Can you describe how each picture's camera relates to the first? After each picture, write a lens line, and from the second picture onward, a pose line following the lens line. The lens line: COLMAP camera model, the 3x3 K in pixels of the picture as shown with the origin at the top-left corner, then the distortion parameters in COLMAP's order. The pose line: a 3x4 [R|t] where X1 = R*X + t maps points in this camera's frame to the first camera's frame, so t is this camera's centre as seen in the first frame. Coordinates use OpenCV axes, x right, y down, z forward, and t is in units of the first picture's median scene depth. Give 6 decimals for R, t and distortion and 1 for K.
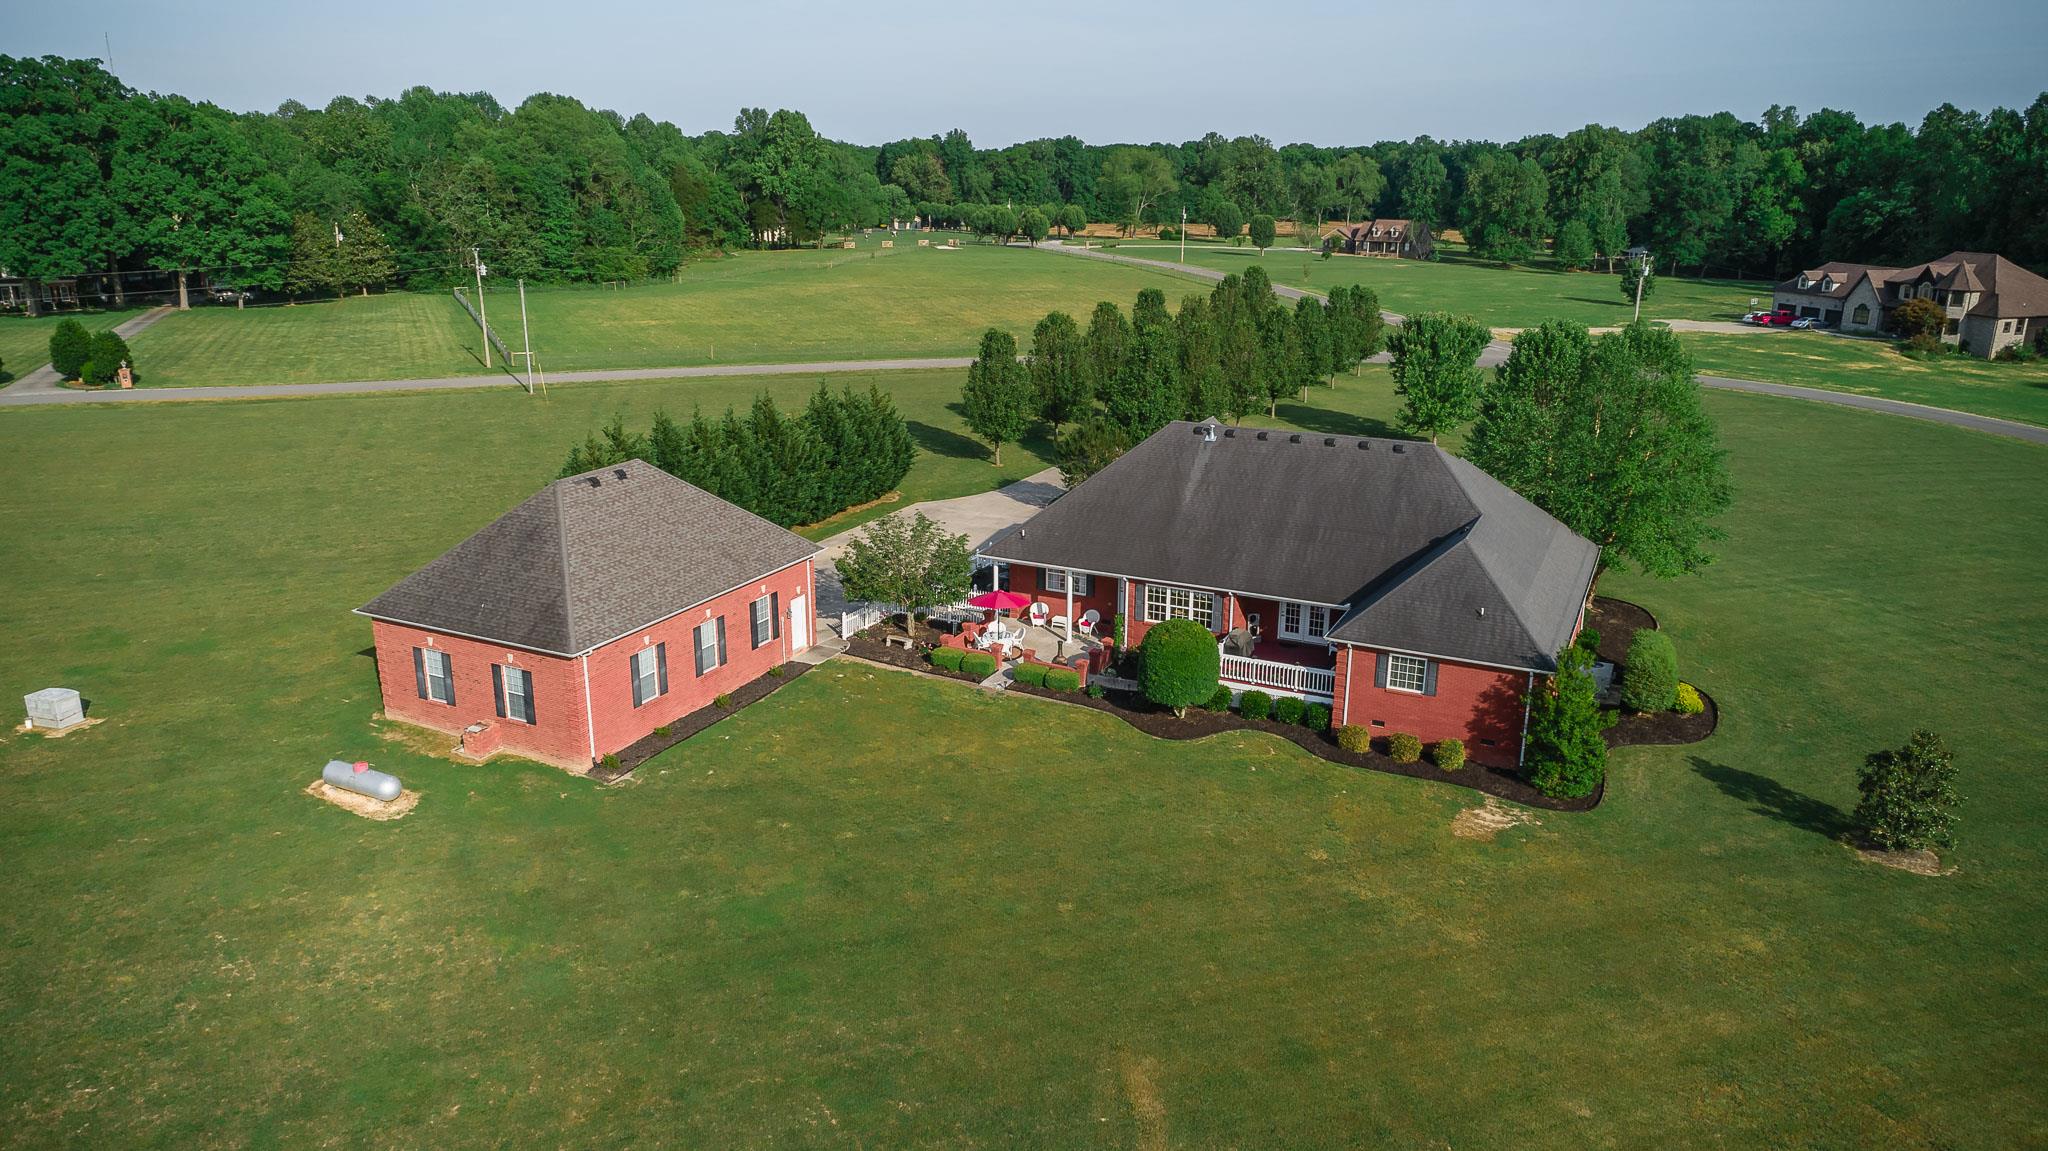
lens RADIAL K [[1293.4, 0, 1024.0], [0, 1293.4, 575.5], [0, 0, 1]] dist [-0.018042, 0.003441]
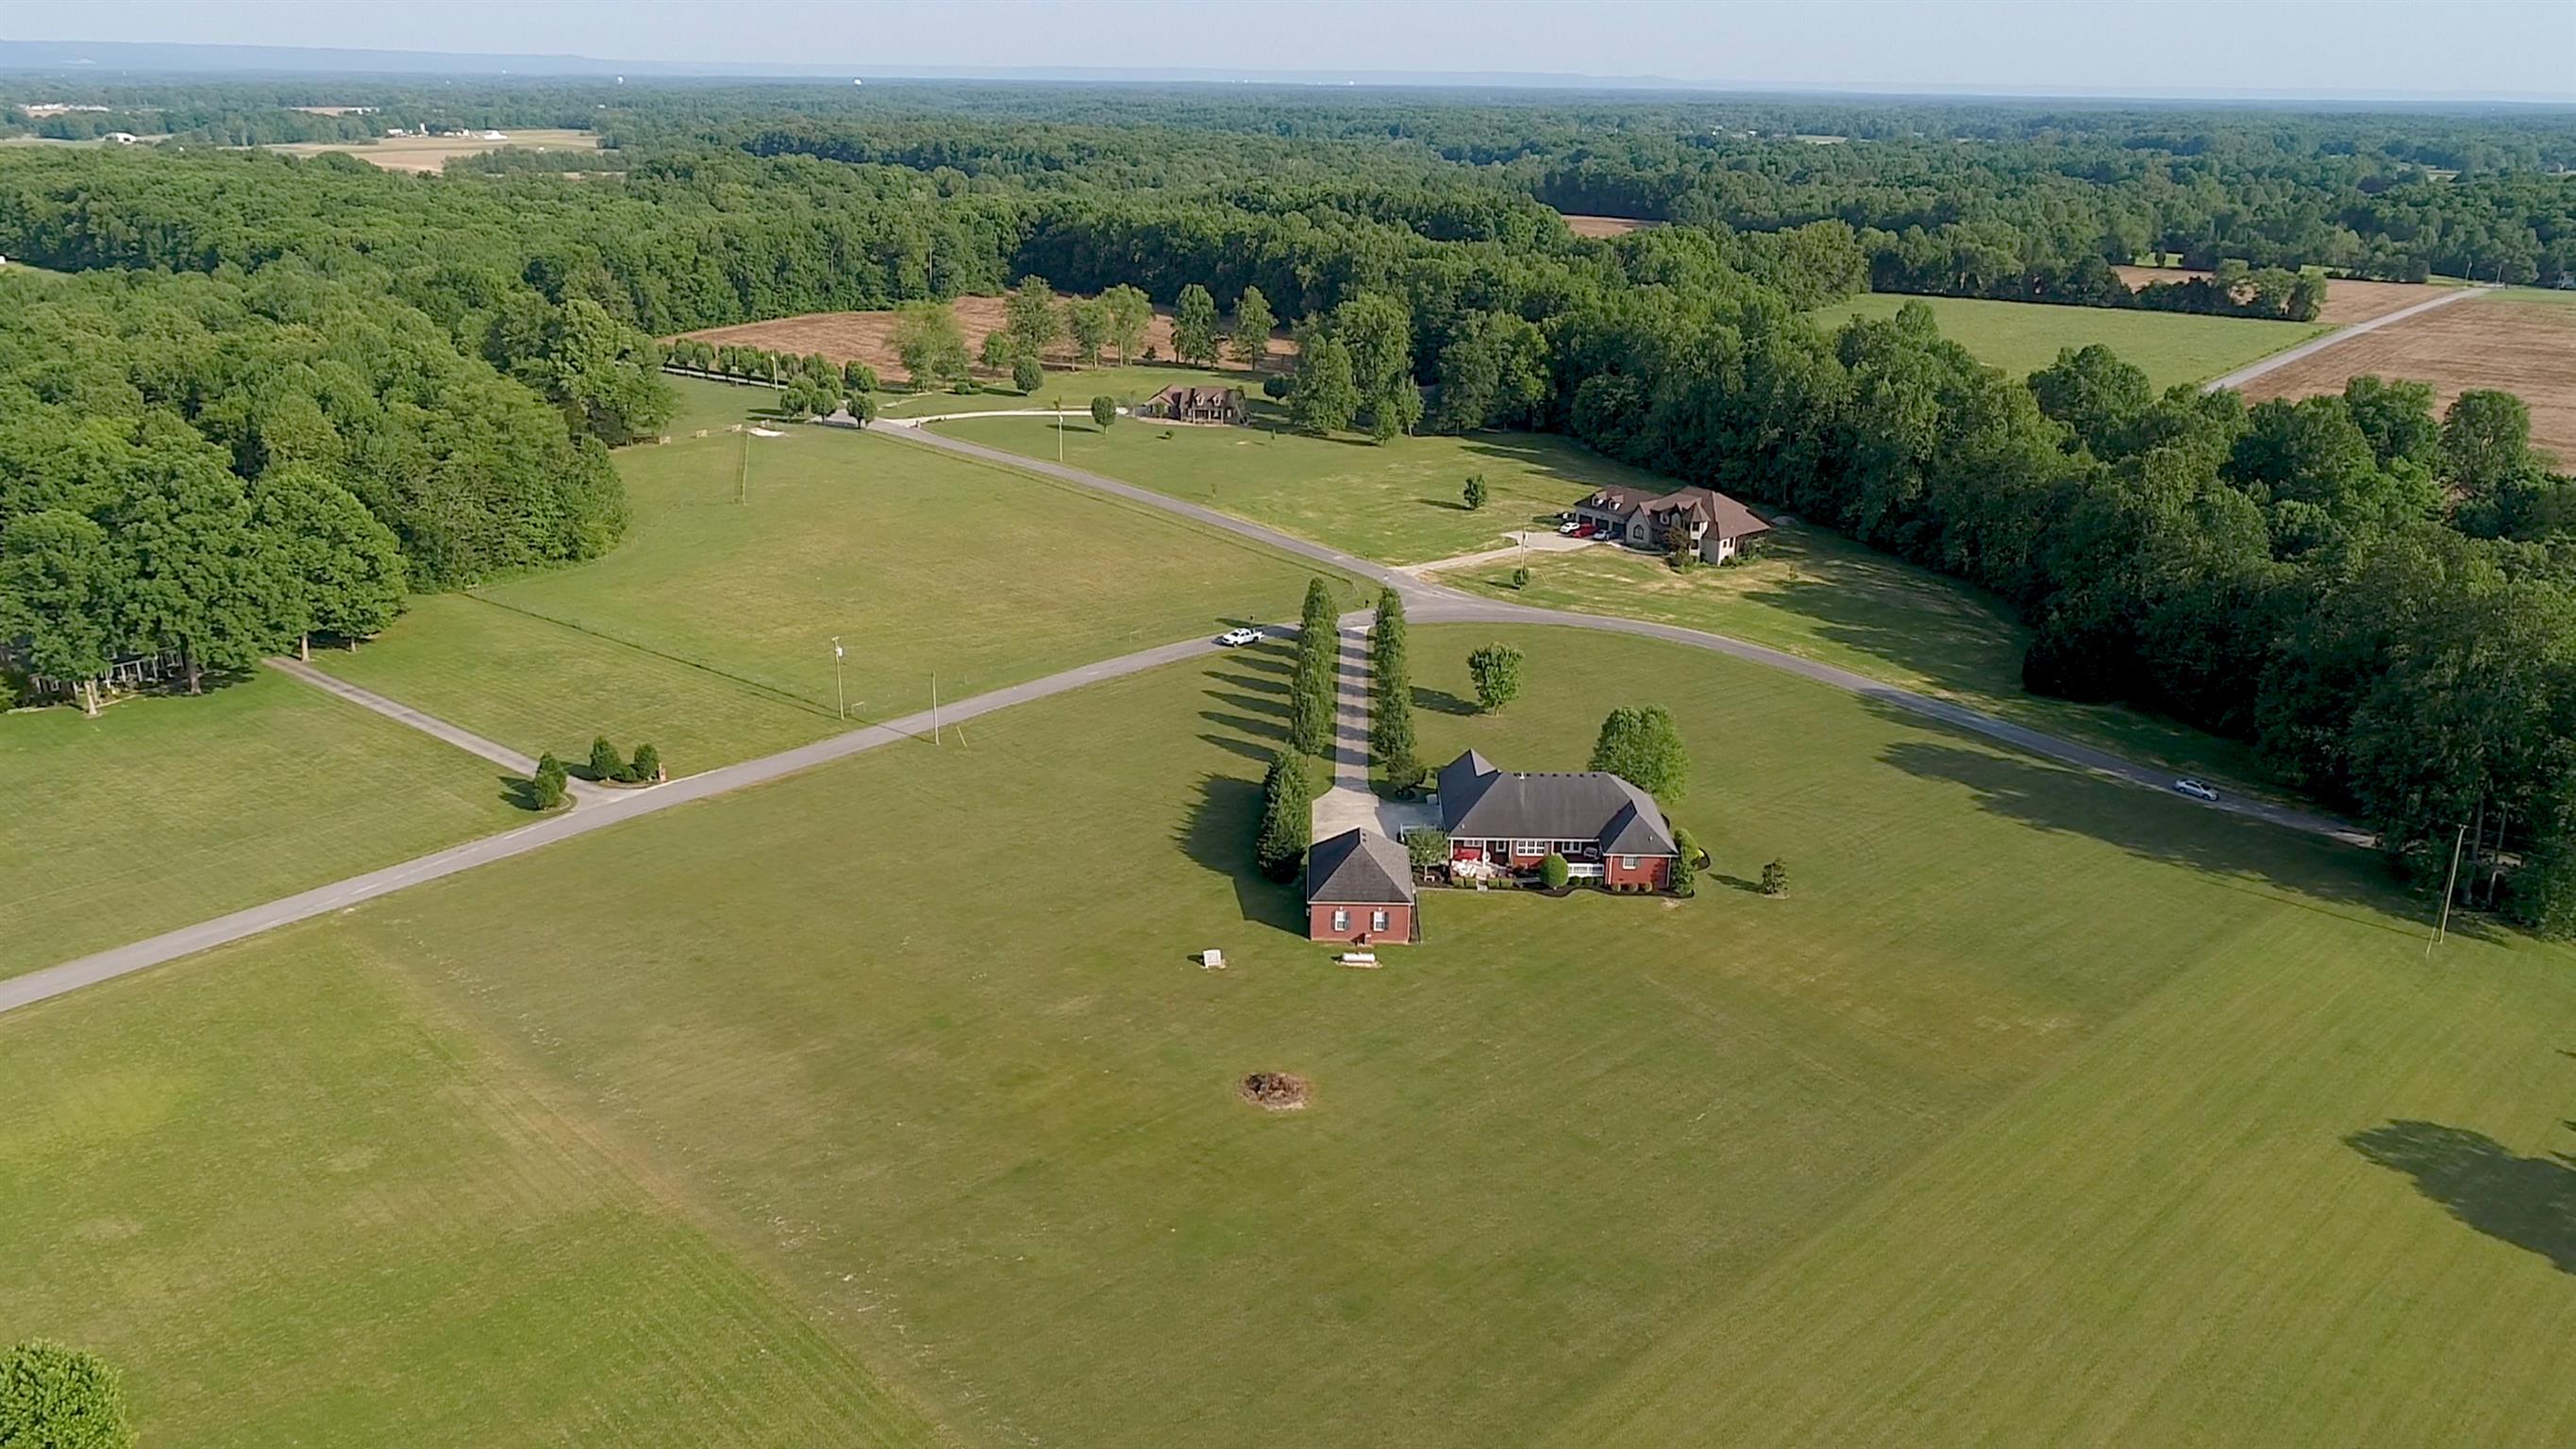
lens RADIAL K [[1626.7, 0, 1288.0], [0, 1626.7, 724.5], [0, 0, 1]] dist [-0.018042, 0.003441]
pose [[0.909215, -0.130593, 0.395313, -0.542082], [0.119110, 0.991435, 0.053572, -0.155306], [-0.398923, -0.001623, 0.916983, -0.617794]]
